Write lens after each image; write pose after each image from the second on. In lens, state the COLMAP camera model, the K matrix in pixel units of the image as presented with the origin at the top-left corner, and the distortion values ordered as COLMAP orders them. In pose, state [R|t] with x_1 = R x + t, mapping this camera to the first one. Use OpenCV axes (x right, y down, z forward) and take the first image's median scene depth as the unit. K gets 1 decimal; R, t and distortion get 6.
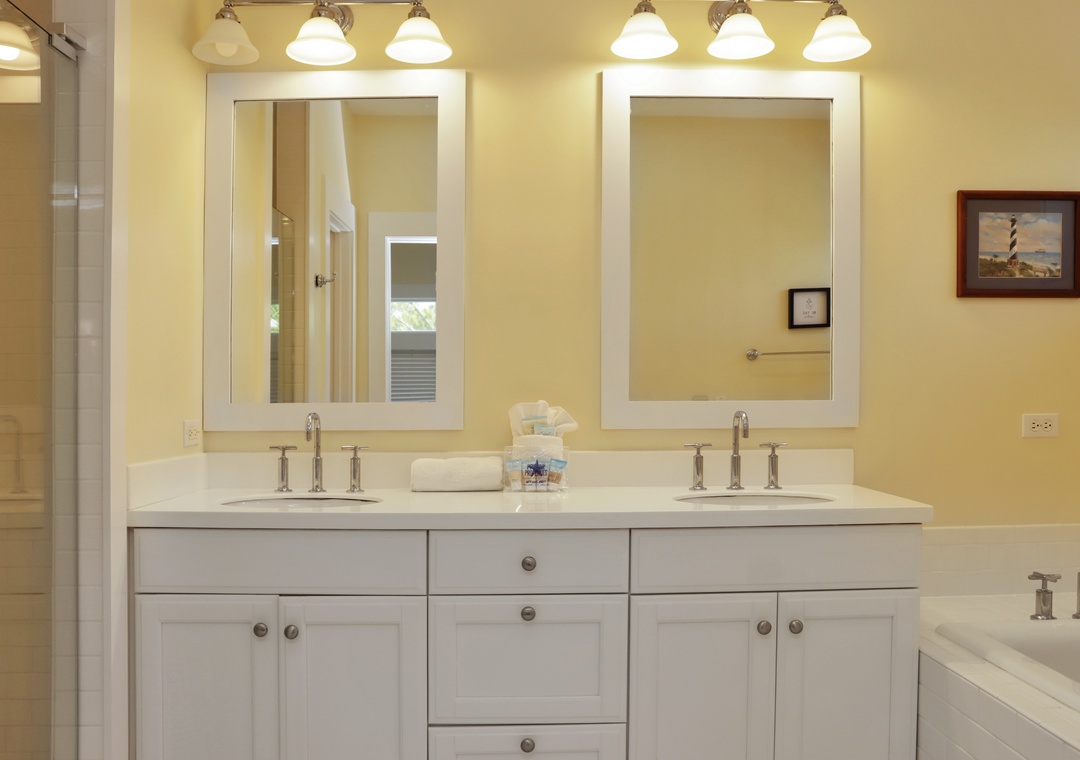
lens RADIAL K [[957.9, 0, 540.0], [0, 957.9, 380.0], [0, 0, 1]] dist [-0.048294, 0.007597]
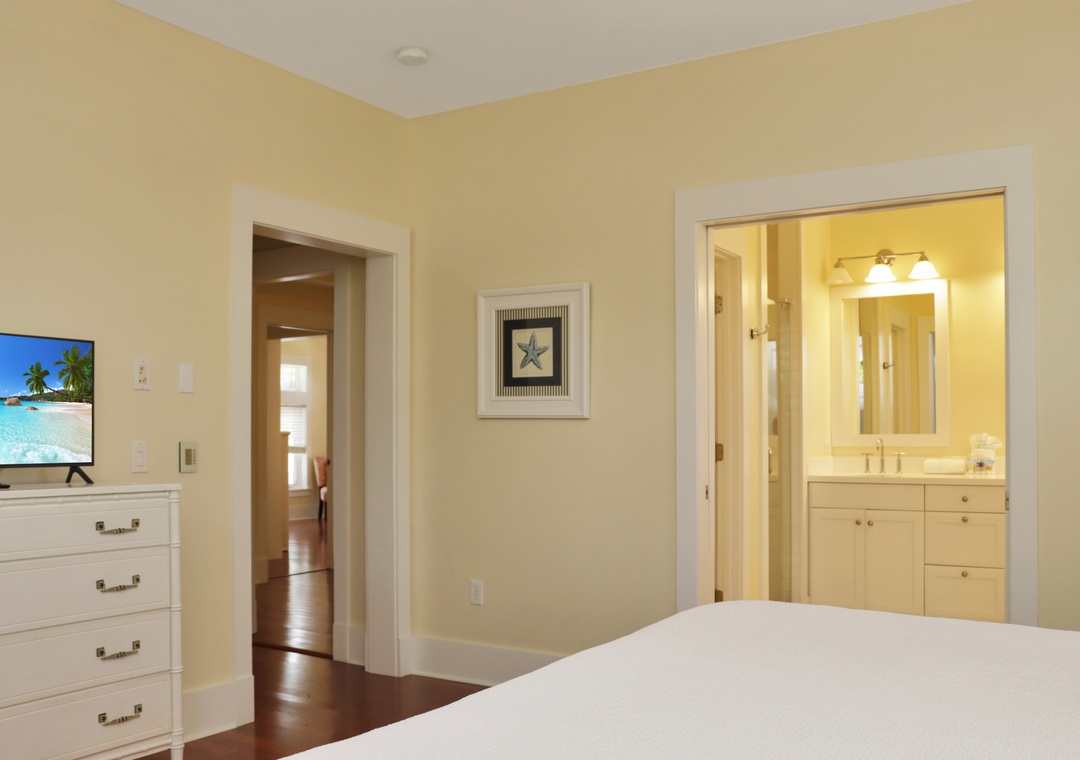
lens RADIAL K [[979.4, 0, 545.8], [0, 979.4, 412.4], [0, 0, 1]] dist [-0.127169, -0.004495]
pose [[0.835293, -0.009055, -0.549731, 0.356573], [0.010187, 0.999948, -0.000992, -0.033474], [0.549711, -0.004771, 0.835341, -1.339949]]
